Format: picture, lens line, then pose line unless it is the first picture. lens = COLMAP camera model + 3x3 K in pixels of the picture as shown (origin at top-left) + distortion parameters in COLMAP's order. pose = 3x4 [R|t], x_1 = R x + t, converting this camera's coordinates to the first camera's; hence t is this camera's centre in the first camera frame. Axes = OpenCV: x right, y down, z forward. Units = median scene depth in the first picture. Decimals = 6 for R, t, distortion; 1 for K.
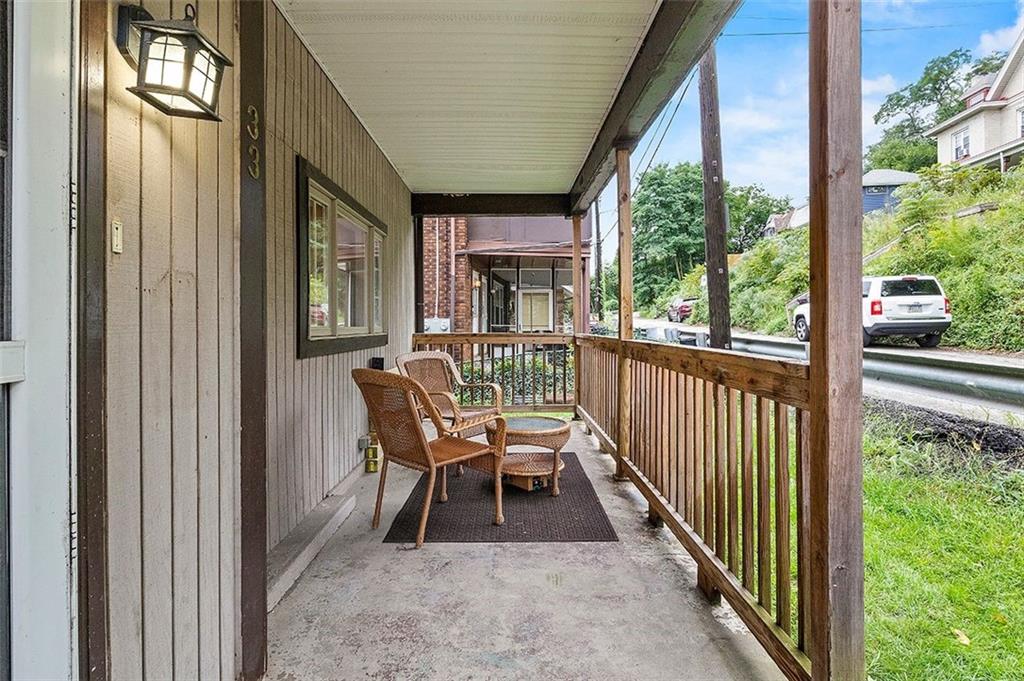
lens RADIAL K [[515.7, 0, 520.4], [0, 515.7, 319.7], [0, 0, 1]] dist [-0.010899, -0.000094]
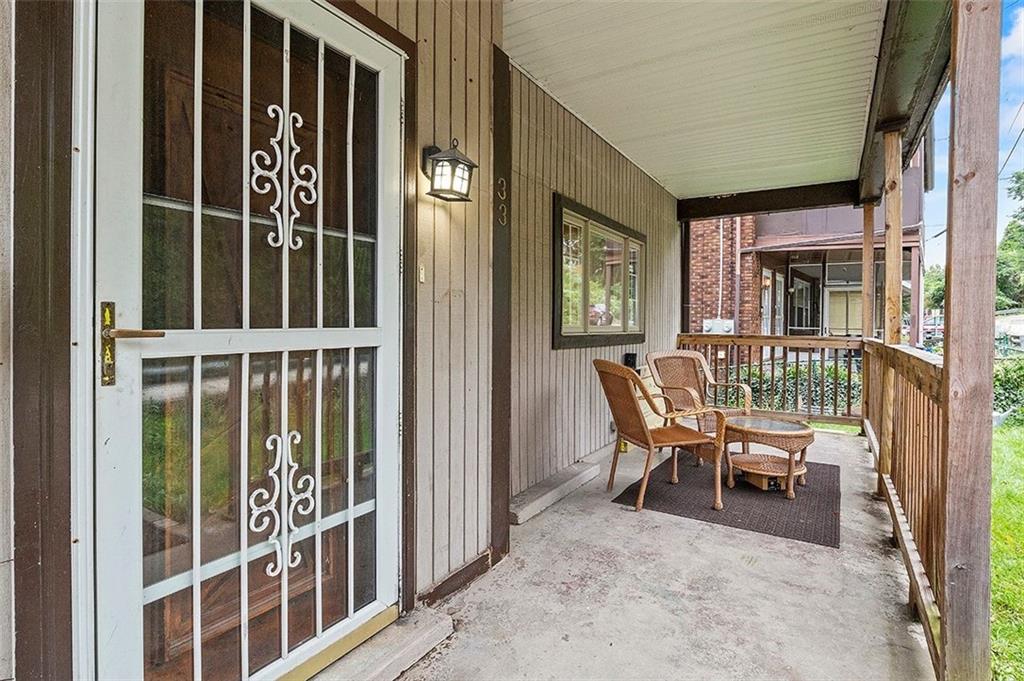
lens RADIAL K [[515.7, 0, 512.6], [0, 515.7, 331.9], [0, 0, 1]] dist [-0.010899, -0.000094]
pose [[0.837585, 0.021541, -0.545883, 0.192034], [-0.009271, 0.999639, 0.025222, -0.000215], [0.546229, -0.016065, 0.837482, -0.147051]]
